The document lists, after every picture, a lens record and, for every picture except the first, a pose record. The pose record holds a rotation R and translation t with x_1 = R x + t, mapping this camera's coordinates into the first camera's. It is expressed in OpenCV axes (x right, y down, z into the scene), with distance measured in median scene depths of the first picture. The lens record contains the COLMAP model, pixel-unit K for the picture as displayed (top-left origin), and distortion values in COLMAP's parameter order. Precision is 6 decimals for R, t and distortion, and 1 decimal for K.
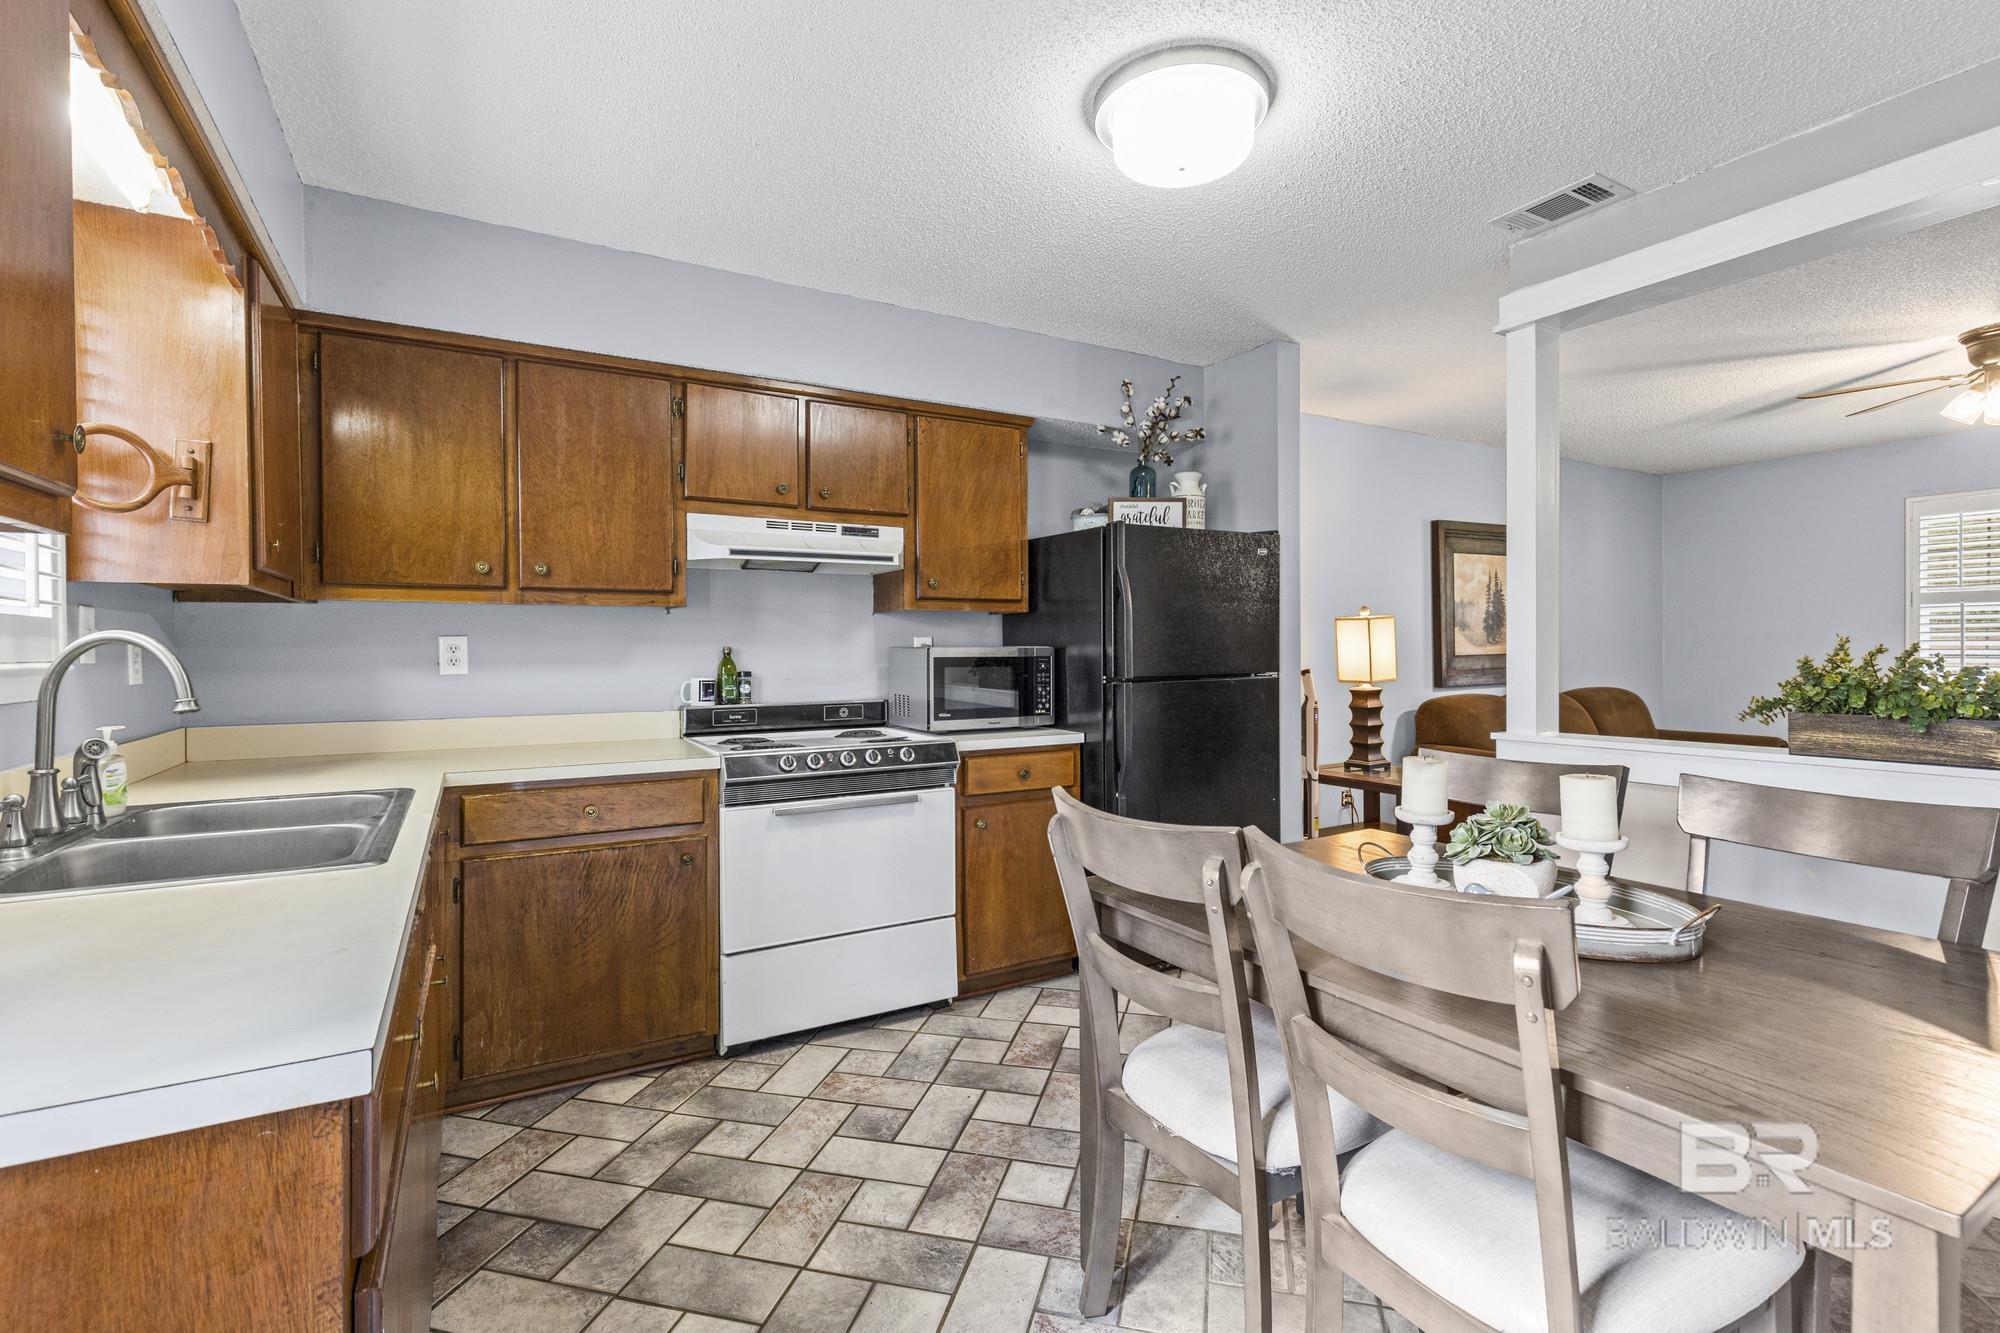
lens RADIAL K [[913.0, 0, 1003.6], [0, 913.0, 649.8], [0, 0, 1]] dist [0.004591, -0.000054]
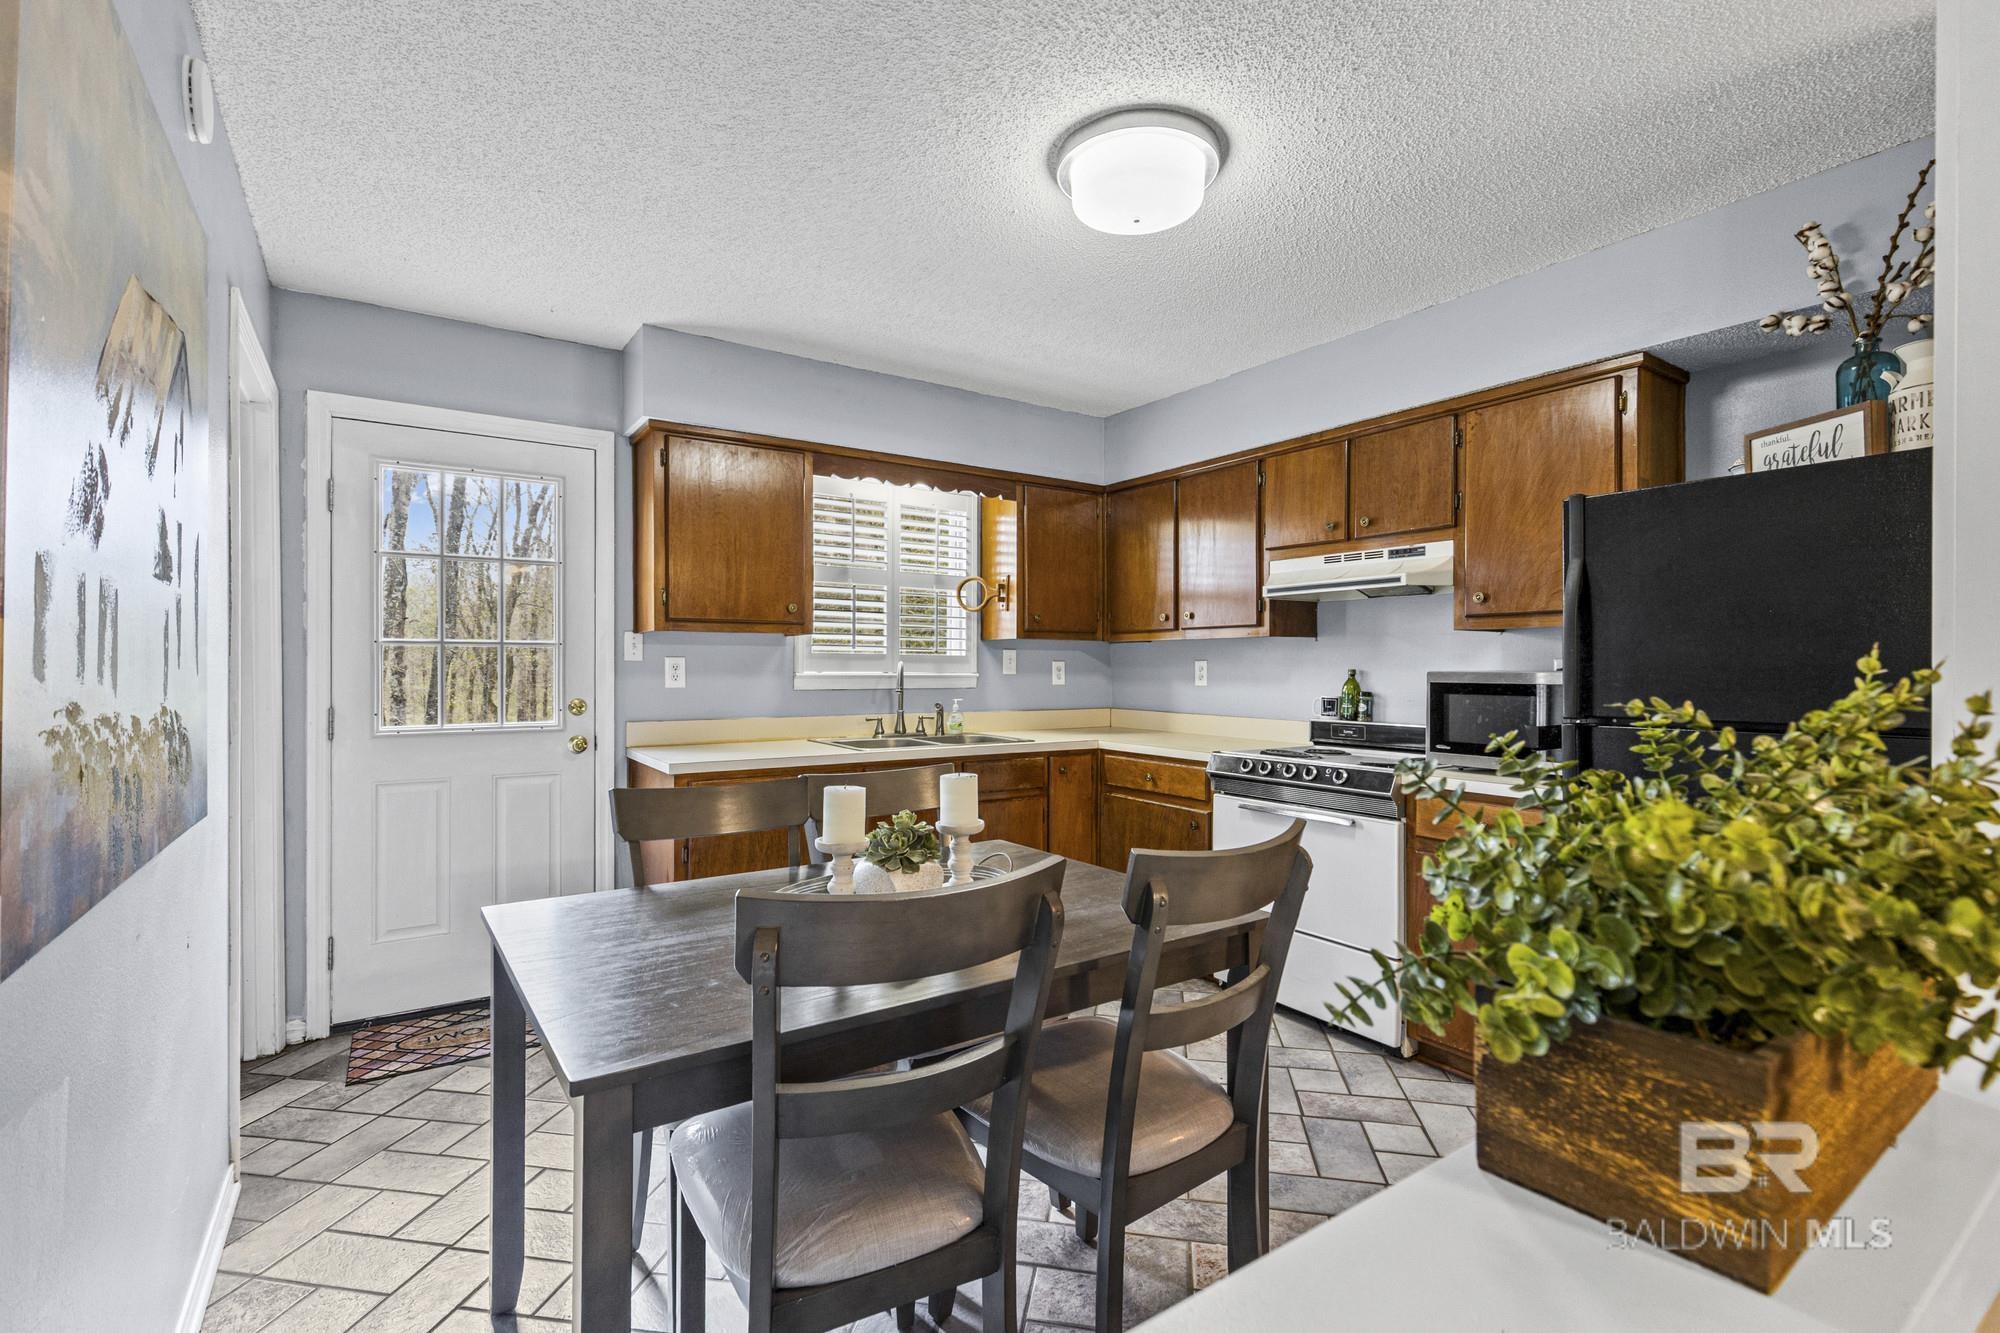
lens RADIAL K [[902.9, 0, 988.9], [0, 902.9, 663.5], [0, 0, 1]] dist [0.012380, 0.000132]
pose [[0.063137, -0.000423, -0.998005, 0.775941], [-0.012397, 0.999922, -0.001208, -0.003293], [0.997928, 0.012448, 0.063127, 0.487980]]
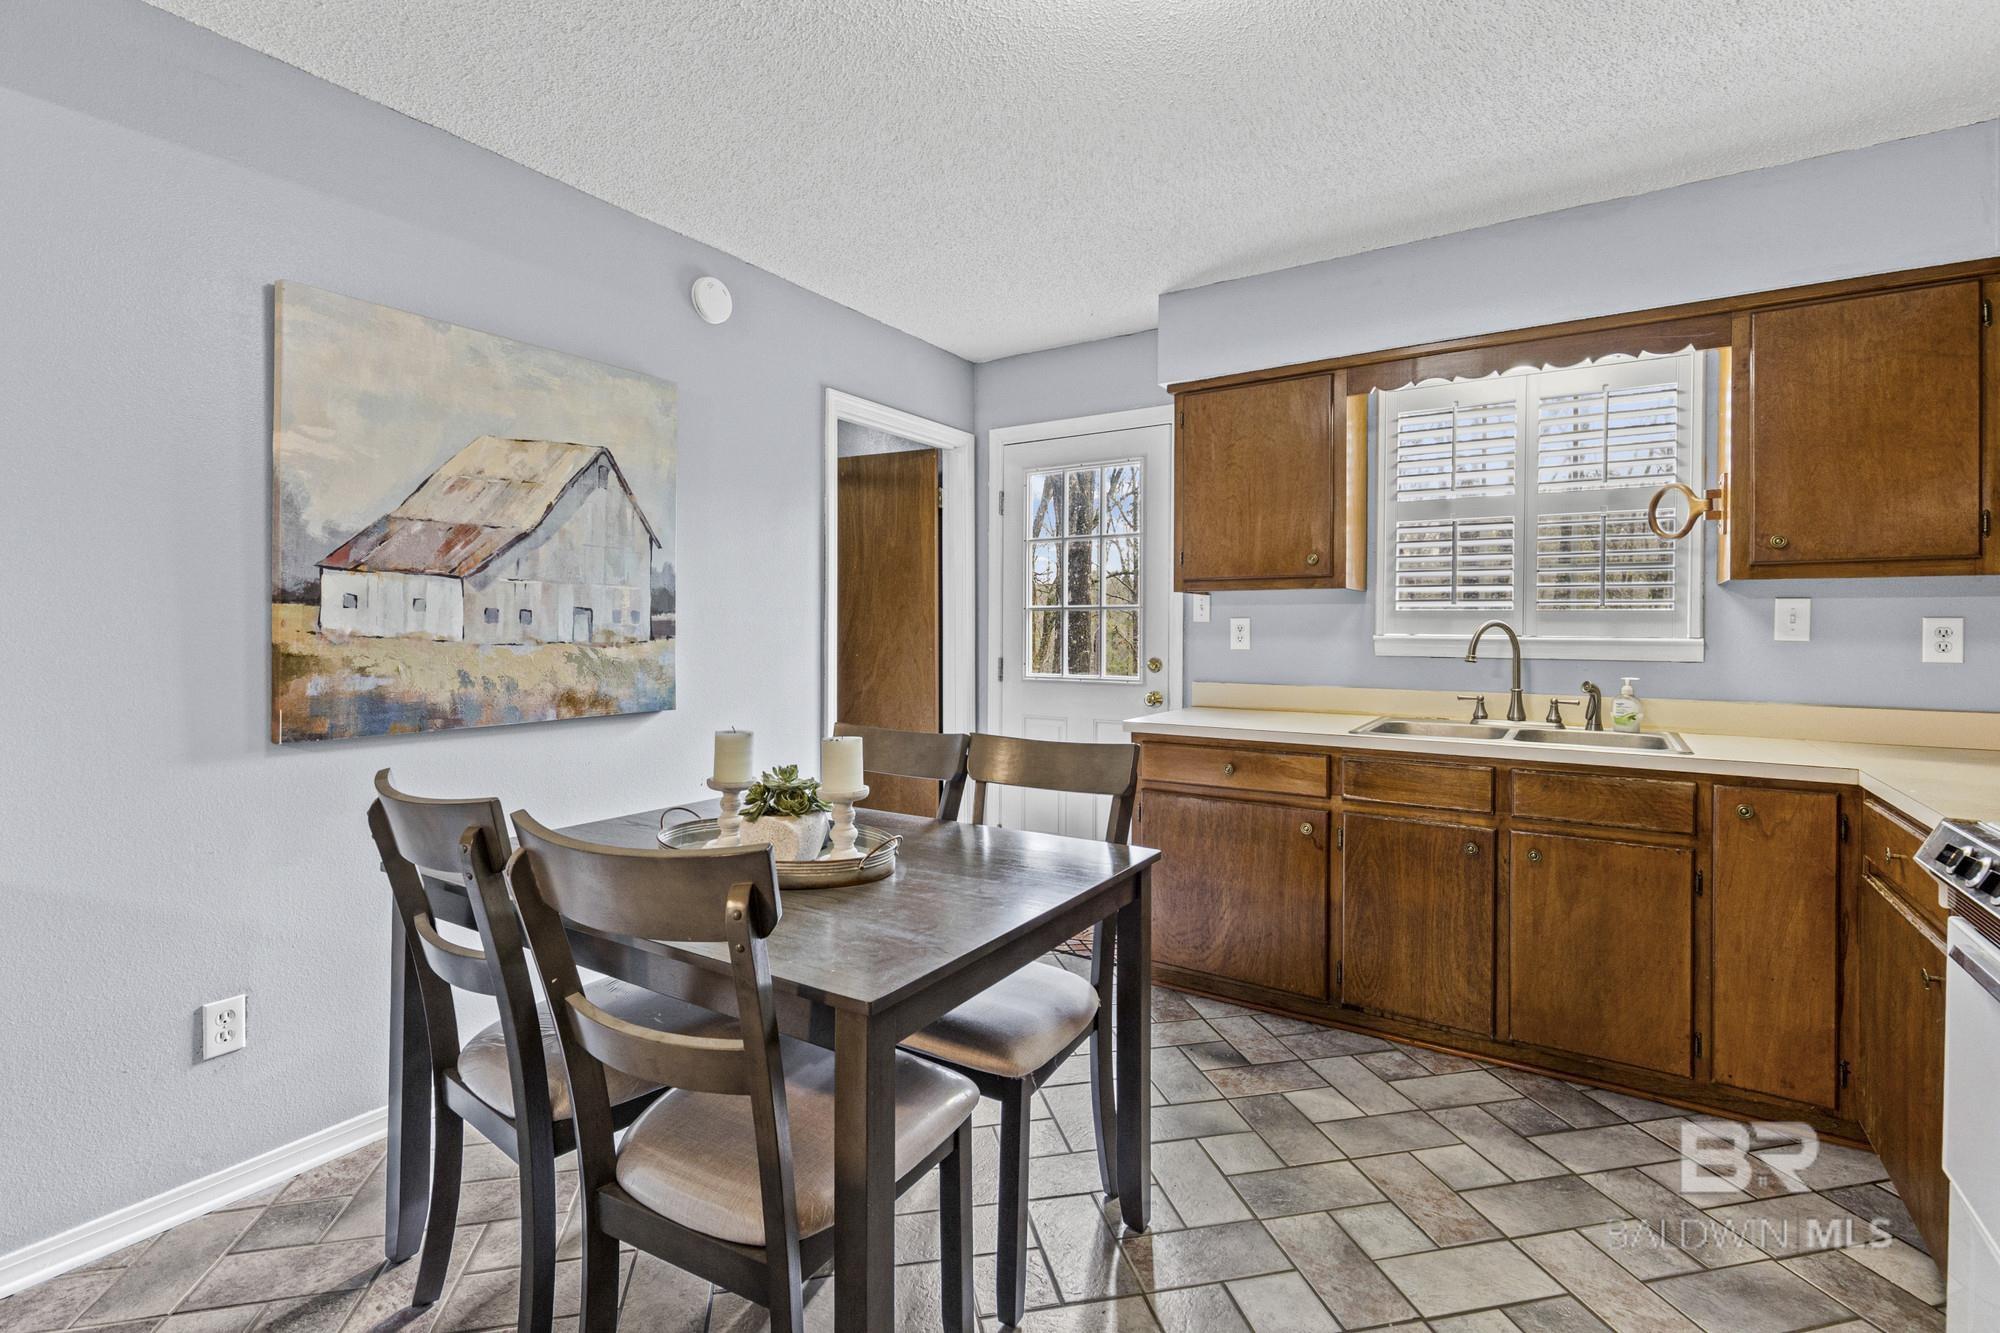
lens RADIAL K [[921.7, 0, 997.2], [0, 921.7, 632.7], [0, 0, 1]] dist [0.008314, -0.000427]
pose [[-0.895285, 0.000962, -0.445493, 0.392274], [-0.006186, 0.999874, 0.014590, -0.004258], [0.445451, 0.015818, -0.895166, 1.025433]]
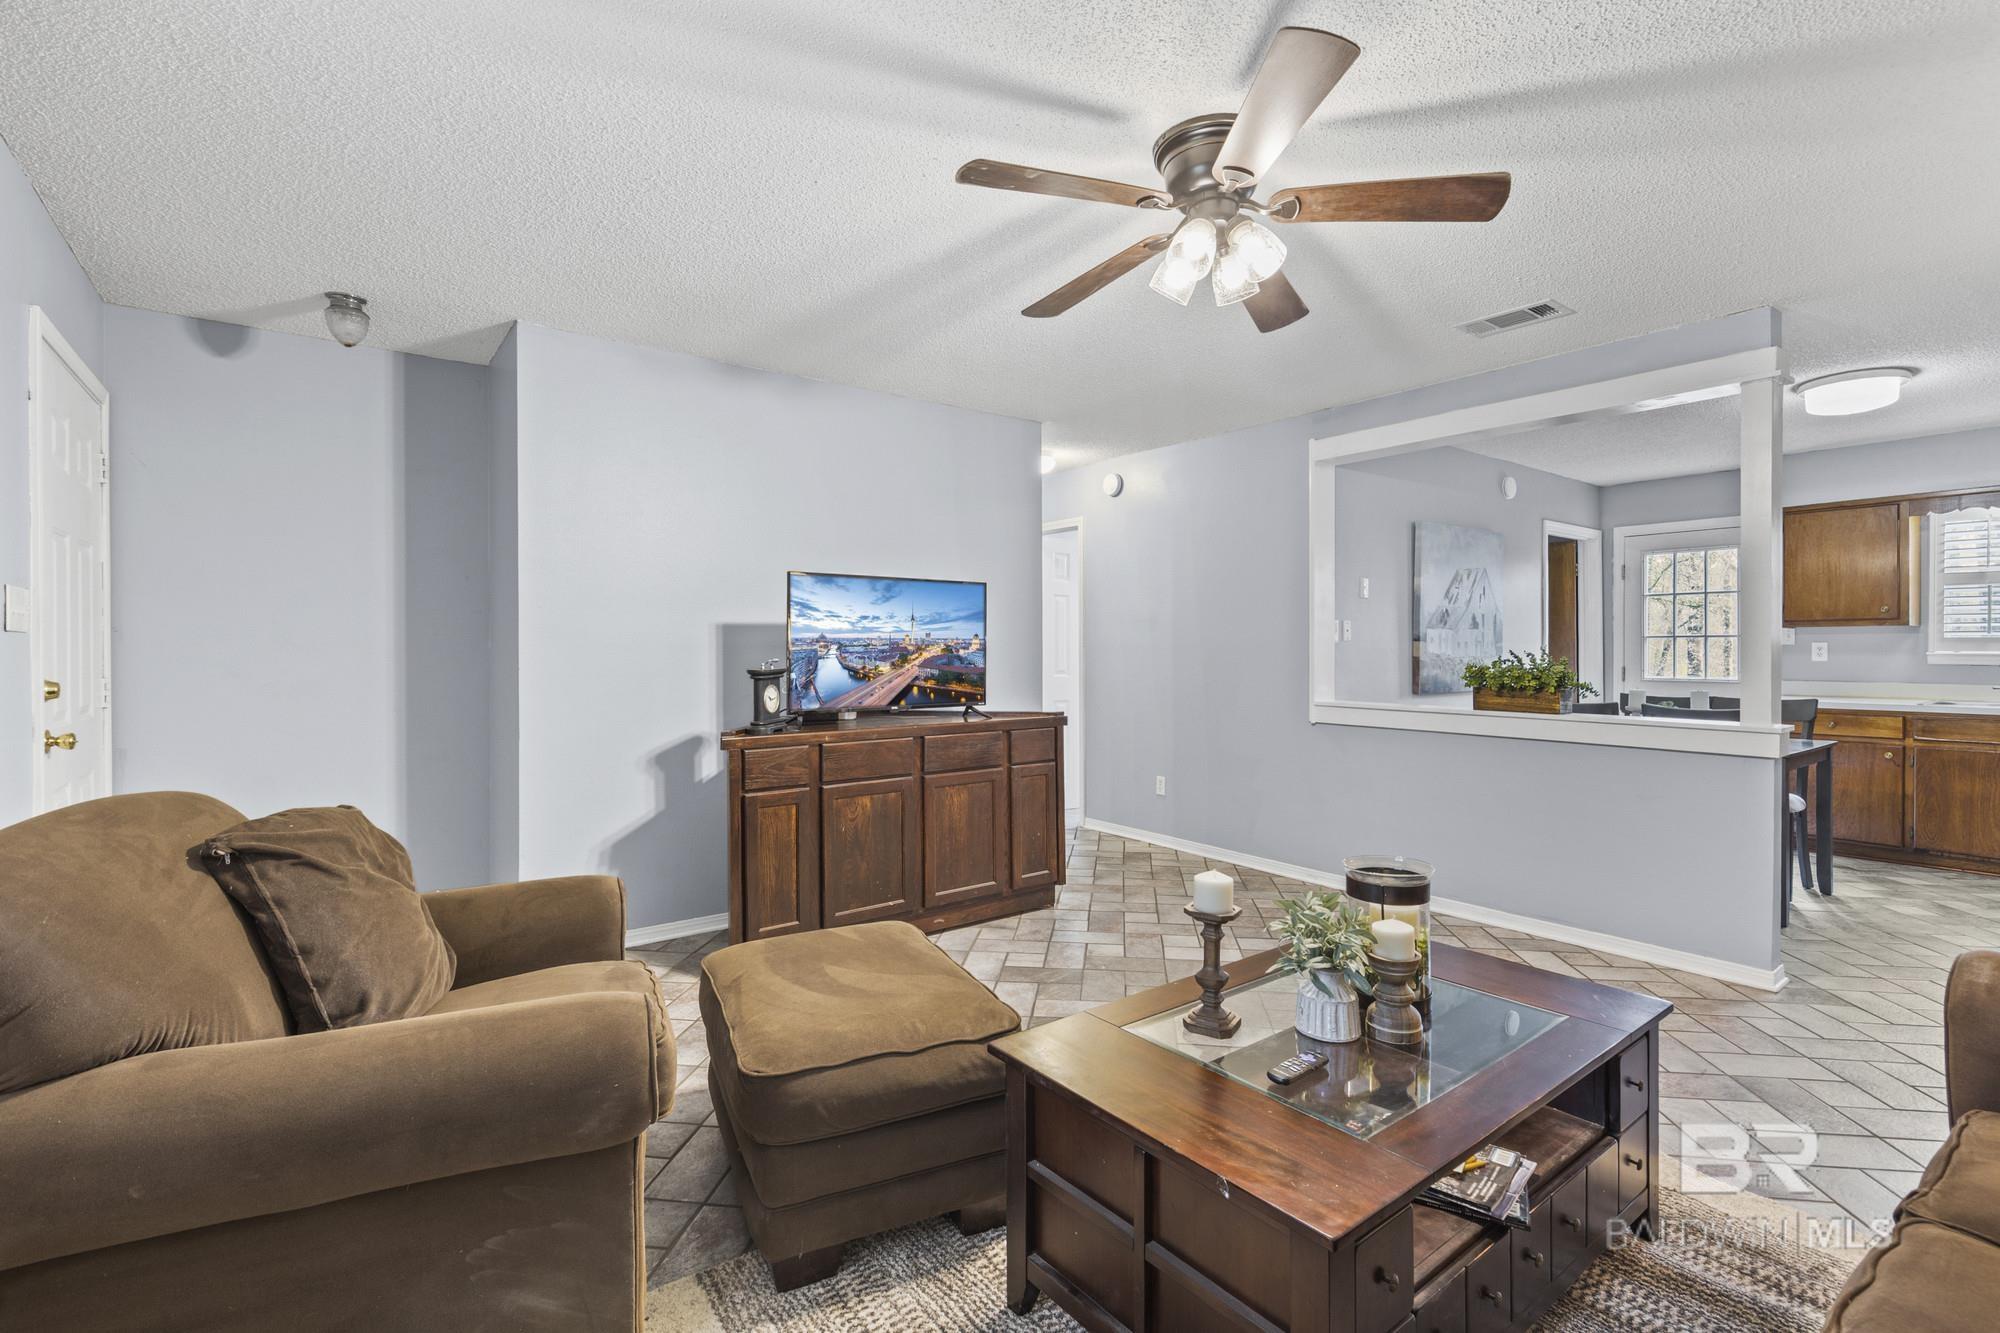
lens RADIAL K [[913.0, 0, 1003.6], [0, 913.0, 649.8], [0, 0, 1]] dist [0.004591, -0.000054]
pose [[-0.993395, 0.002604, -0.114716, 1.461480], [0.001144, 0.999917, 0.012796, -0.017385], [0.114740, 0.012581, -0.993316, 1.792661]]
